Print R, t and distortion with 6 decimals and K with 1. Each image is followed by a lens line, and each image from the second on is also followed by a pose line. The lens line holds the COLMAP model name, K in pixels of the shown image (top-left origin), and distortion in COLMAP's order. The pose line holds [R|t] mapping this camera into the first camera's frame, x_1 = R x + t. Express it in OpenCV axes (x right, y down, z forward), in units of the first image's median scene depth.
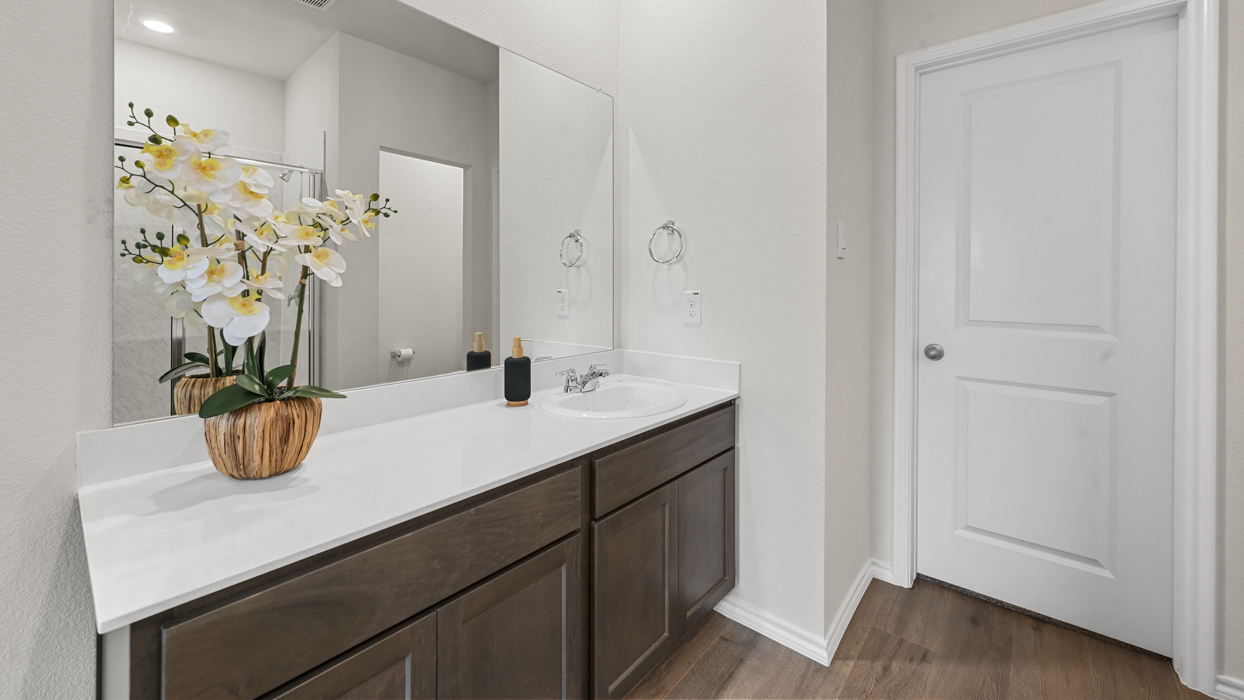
lens RADIAL K [[489.9, 0, 619.3], [0, 489.9, 282.9], [0, 0, 1]] dist [-0.000031, 0.000365]
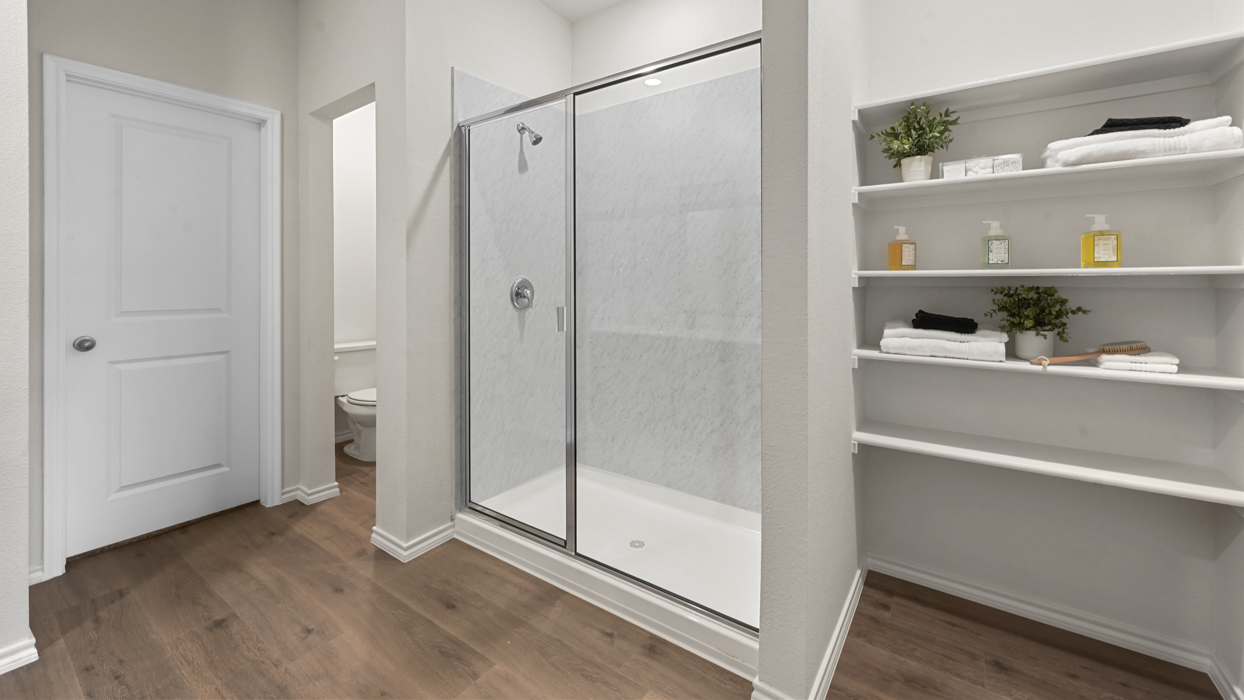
lens RADIAL K [[489.9, 0, 619.3], [0, 489.9, 282.9], [0, 0, 1]] dist [-0.000031, 0.000365]
pose [[-0.078483, -0.007639, 0.996886, -0.627380], [-0.001011, 0.999971, 0.007583, -0.002693], [-0.996915, -0.000412, -0.078488, -0.108335]]
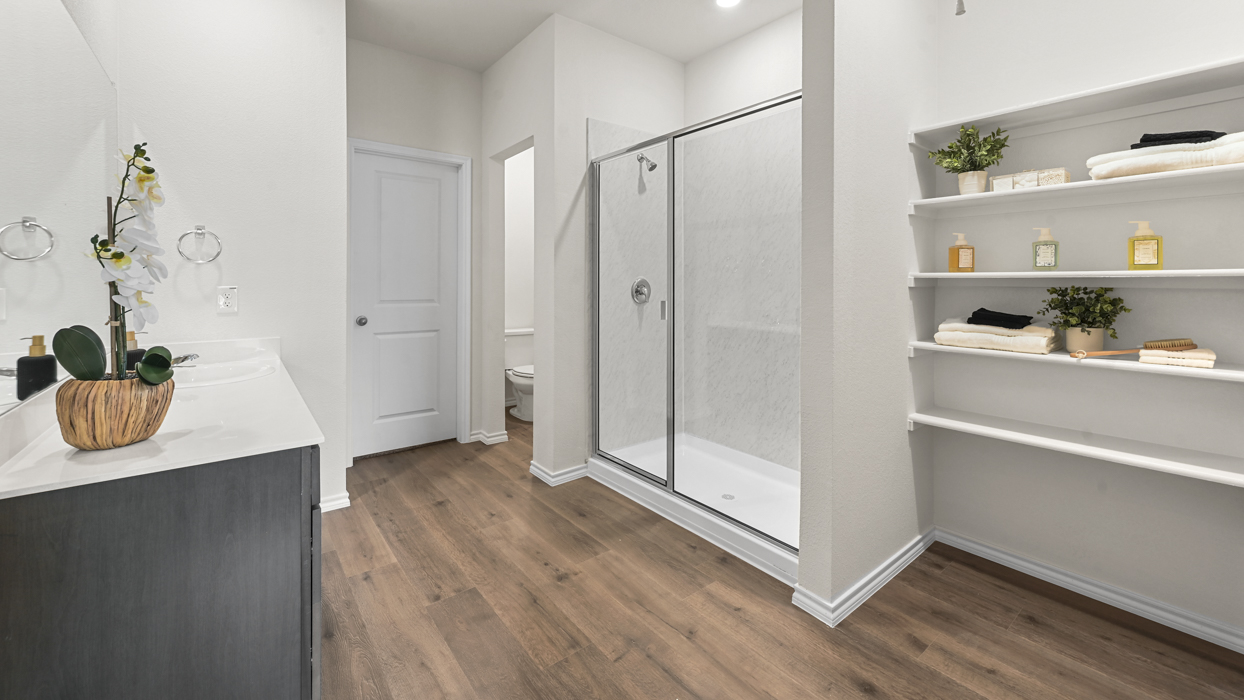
lens RADIAL K [[489.4, 0, 620.7], [0, 489.4, 281.5], [0, 0, 1]] dist [-0.000288, 0.000120]
pose [[0.201597, -0.004706, 0.979457, -0.970352], [-0.002575, 0.999982, 0.005335, -0.004195], [-0.979465, -0.003597, 0.201582, -0.238739]]
